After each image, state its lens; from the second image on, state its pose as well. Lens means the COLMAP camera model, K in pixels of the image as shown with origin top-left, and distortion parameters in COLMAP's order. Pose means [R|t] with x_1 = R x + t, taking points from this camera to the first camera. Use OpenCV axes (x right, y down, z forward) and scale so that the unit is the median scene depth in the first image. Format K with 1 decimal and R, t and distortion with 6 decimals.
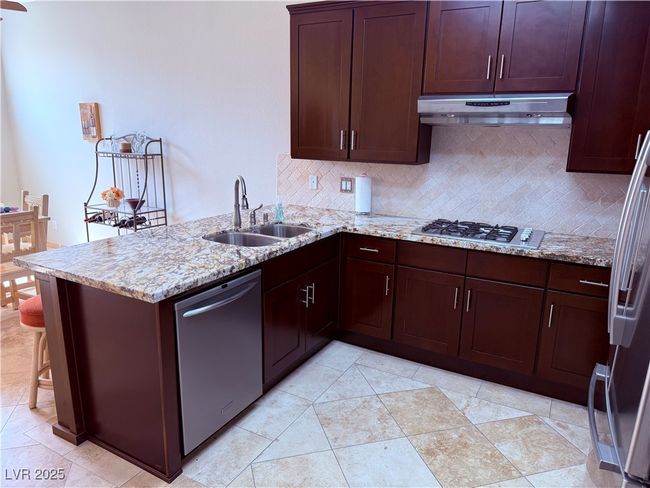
lens RADIAL K [[458.9, 0, 331.8], [0, 458.9, 248.1], [0, 0, 1]] dist [0.036821, -0.040059]
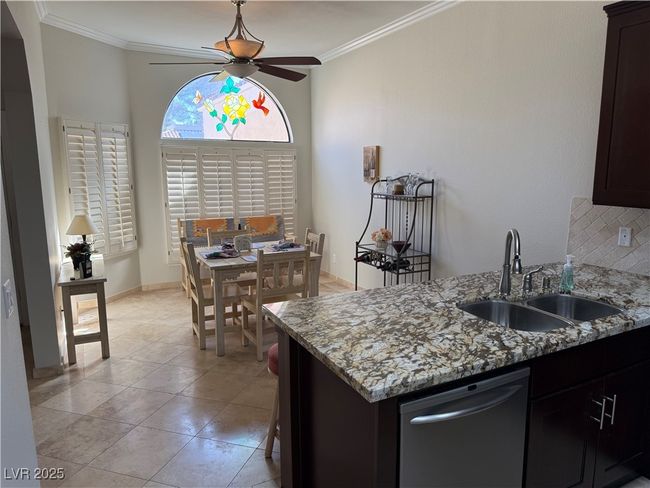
lens RADIAL K [[458.9, 0, 325.0], [0, 458.9, 245.8], [0, 0, 1]] dist [0.036821, -0.040059]
pose [[0.822978, 0.069523, -0.563803, -0.023203], [-0.114132, 0.992481, -0.044215, -0.060116], [0.556490, 0.100736, 0.824725, 0.191951]]
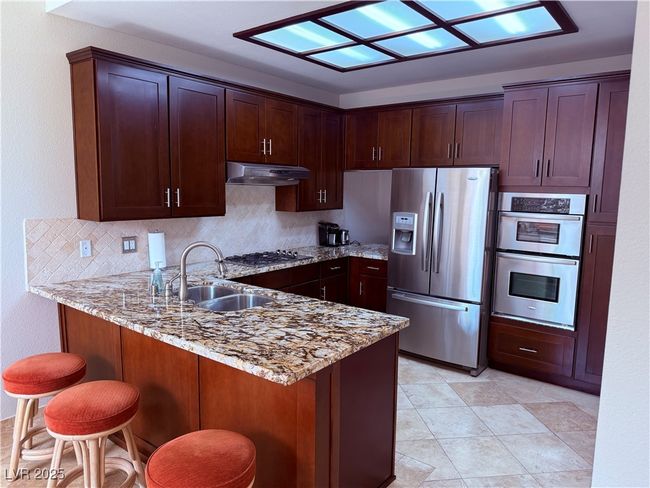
lens RADIAL K [[458.9, 0, 325.2], [0, 458.9, 244.1], [0, 0, 1]] dist [0.036821, -0.040059]
pose [[0.140283, -0.141461, 0.979954, -1.083583], [0.222603, 0.968909, 0.108000, -0.198231], [-0.964764, 0.202990, 0.167411, 0.606099]]
